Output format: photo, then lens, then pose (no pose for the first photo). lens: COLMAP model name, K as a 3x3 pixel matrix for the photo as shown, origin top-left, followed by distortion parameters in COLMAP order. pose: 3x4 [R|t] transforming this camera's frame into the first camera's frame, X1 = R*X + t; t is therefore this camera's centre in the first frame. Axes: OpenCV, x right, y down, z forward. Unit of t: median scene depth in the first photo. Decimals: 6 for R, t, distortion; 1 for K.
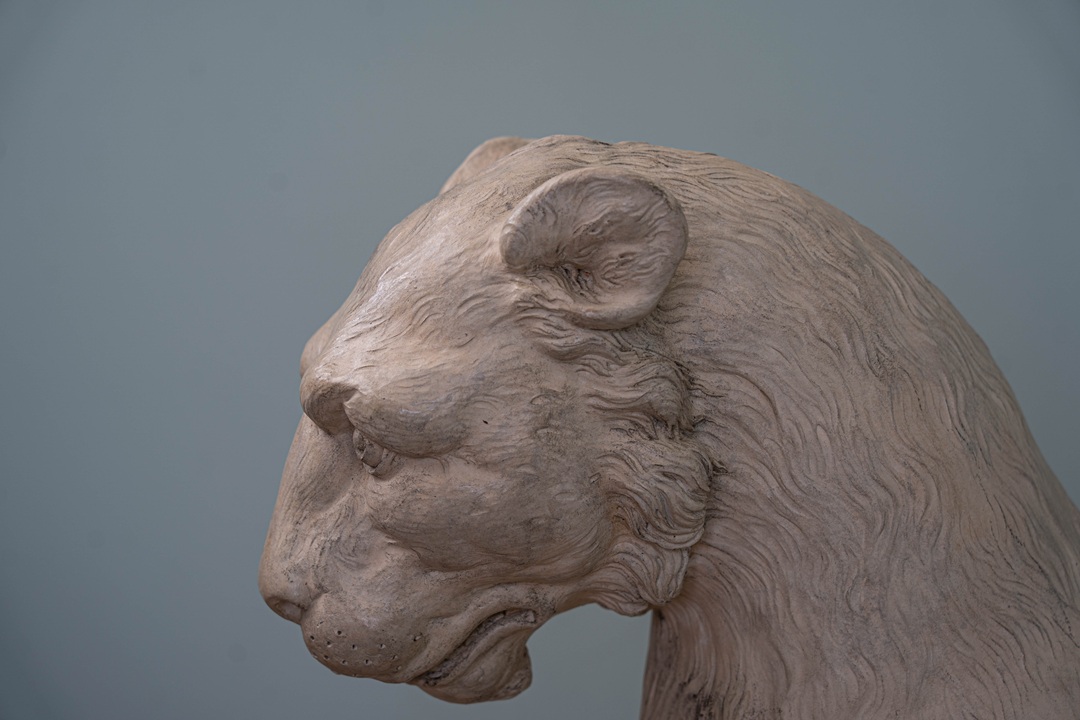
lens RADIAL K [[2054.5, 0, 542.2], [0, 2054.5, 356.7], [0, 0, 1]] dist [0.364210, 0.000000]
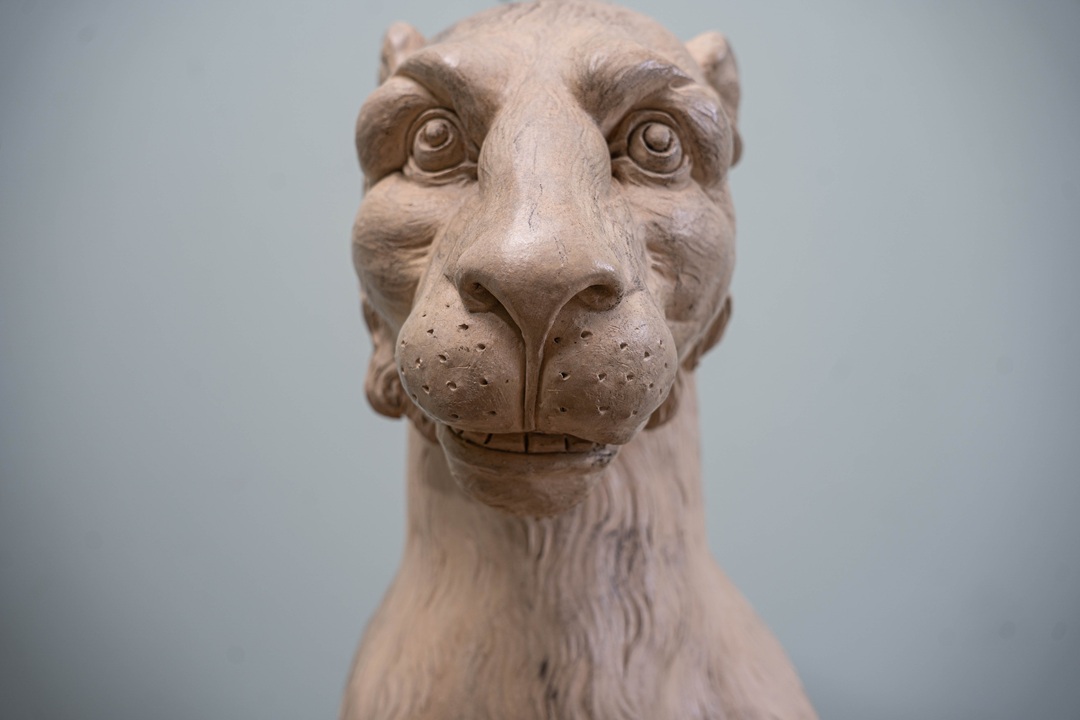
lens RADIAL K [[866.6, 0, 541.8], [0, 866.6, 363.9], [0, 0, 1]] dist [-0.158925, 0.015445]
pose [[0.234308, 0.312746, 0.920484, -0.395203], [0.113517, 0.931562, -0.345406, 0.244022], [-0.965512, 0.185422, 0.182770, 0.985175]]
